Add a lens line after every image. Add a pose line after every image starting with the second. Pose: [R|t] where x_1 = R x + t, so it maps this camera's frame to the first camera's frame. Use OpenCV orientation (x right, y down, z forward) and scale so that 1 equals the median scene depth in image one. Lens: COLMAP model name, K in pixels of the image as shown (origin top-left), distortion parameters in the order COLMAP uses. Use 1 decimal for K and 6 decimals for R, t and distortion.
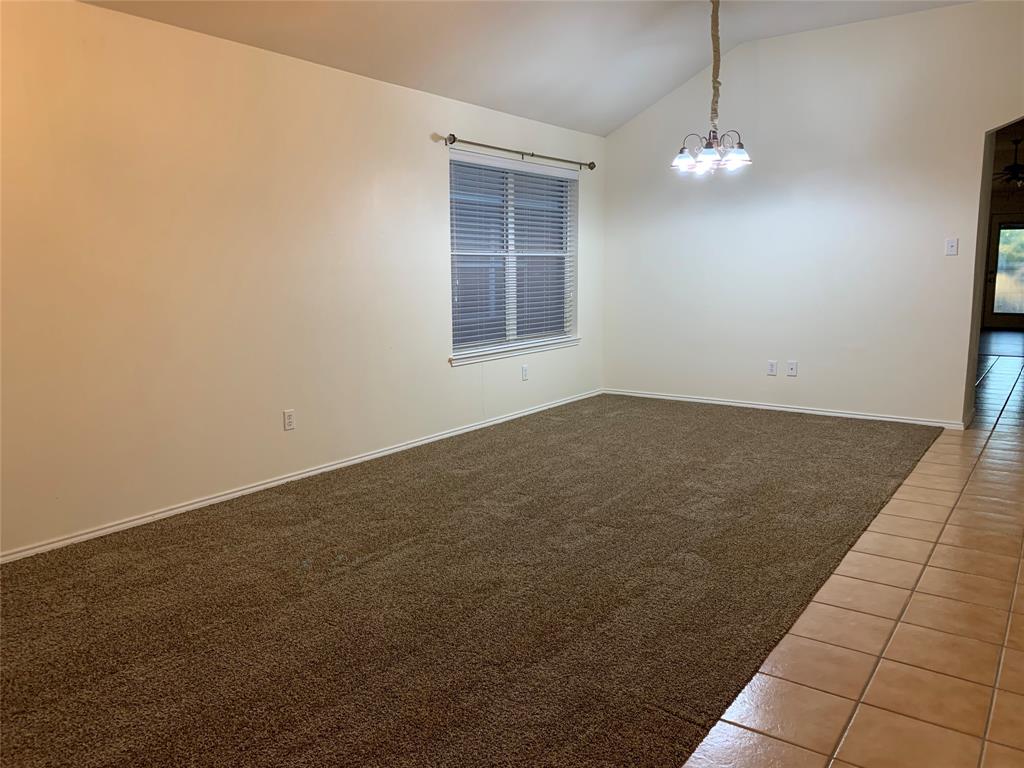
lens RADIAL K [[798.6, 0, 512.7], [0, 798.6, 379.8], [0, 0, 1]] dist [0.008616, 0.002094]
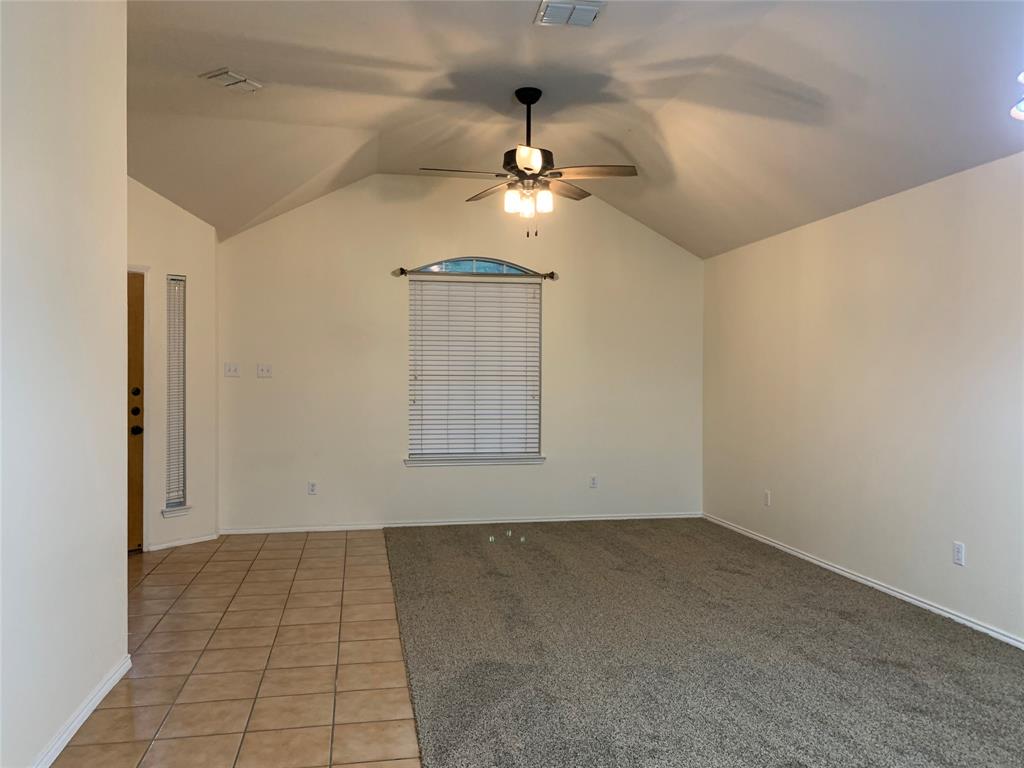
lens RADIAL K [[798.6, 0, 512.7], [0, 798.6, 379.8], [0, 0, 1]] dist [0.008616, 0.002094]
pose [[-0.694575, 0.009174, -0.719362, 1.058782], [-0.103330, 0.988279, 0.112373, -0.283692], [0.711961, 0.152383, -0.685486, 1.768102]]
